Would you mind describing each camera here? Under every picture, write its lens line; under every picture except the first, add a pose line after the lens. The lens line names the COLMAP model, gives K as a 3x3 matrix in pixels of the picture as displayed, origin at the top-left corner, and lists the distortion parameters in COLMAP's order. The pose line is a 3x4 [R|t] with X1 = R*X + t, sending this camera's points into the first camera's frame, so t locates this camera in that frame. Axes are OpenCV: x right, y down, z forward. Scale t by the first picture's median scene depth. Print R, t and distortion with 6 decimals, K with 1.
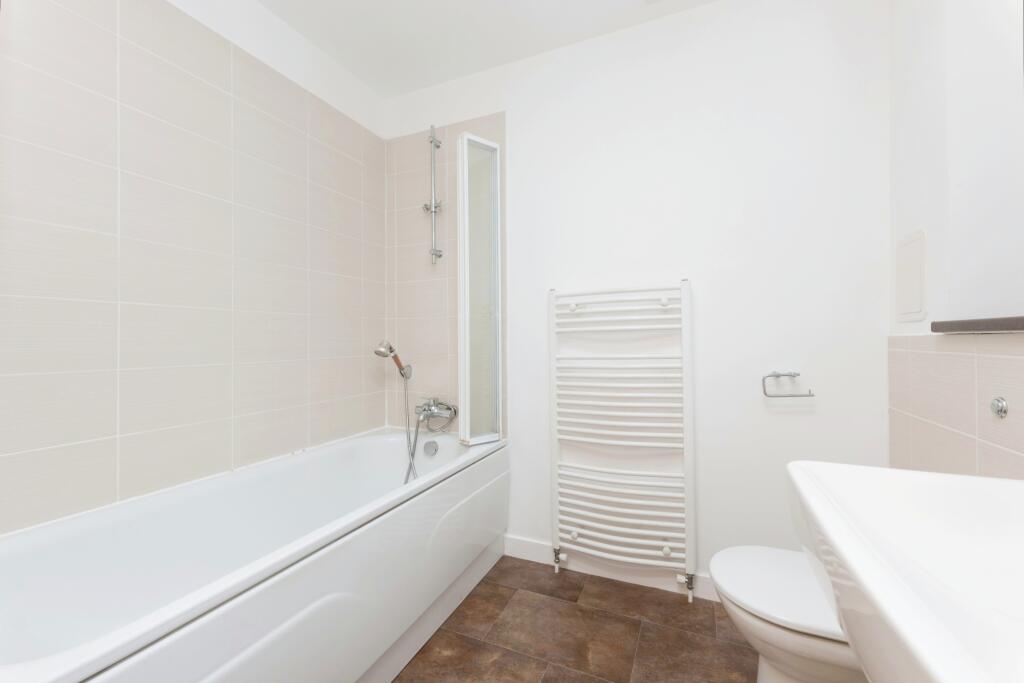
lens RADIAL K [[417.8, 0, 510.0], [0, 417.8, 352.3], [0, 0, 1]] dist [0.001158, 0.000027]
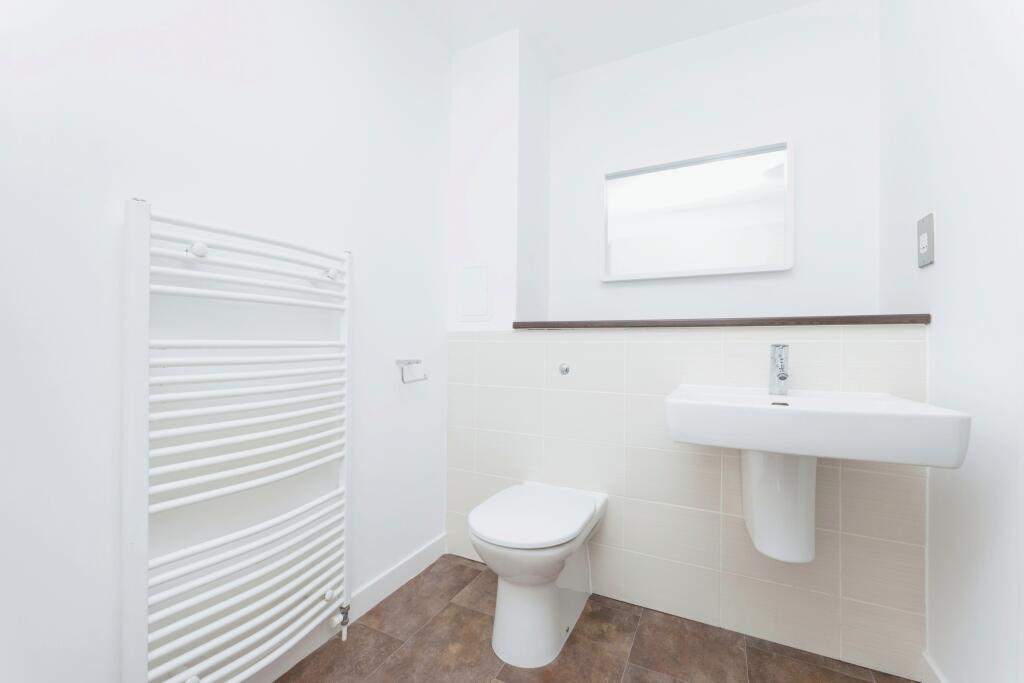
lens RADIAL K [[417.8, 0, 510.0], [0, 417.8, 352.3], [0, 0, 1]] dist [0.001158, 0.000027]
pose [[0.042423, -0.000816, 0.999099, -0.427273], [0.009952, 0.999950, 0.000394, 0.030527], [-0.999050, 0.009927, 0.042429, 0.693877]]
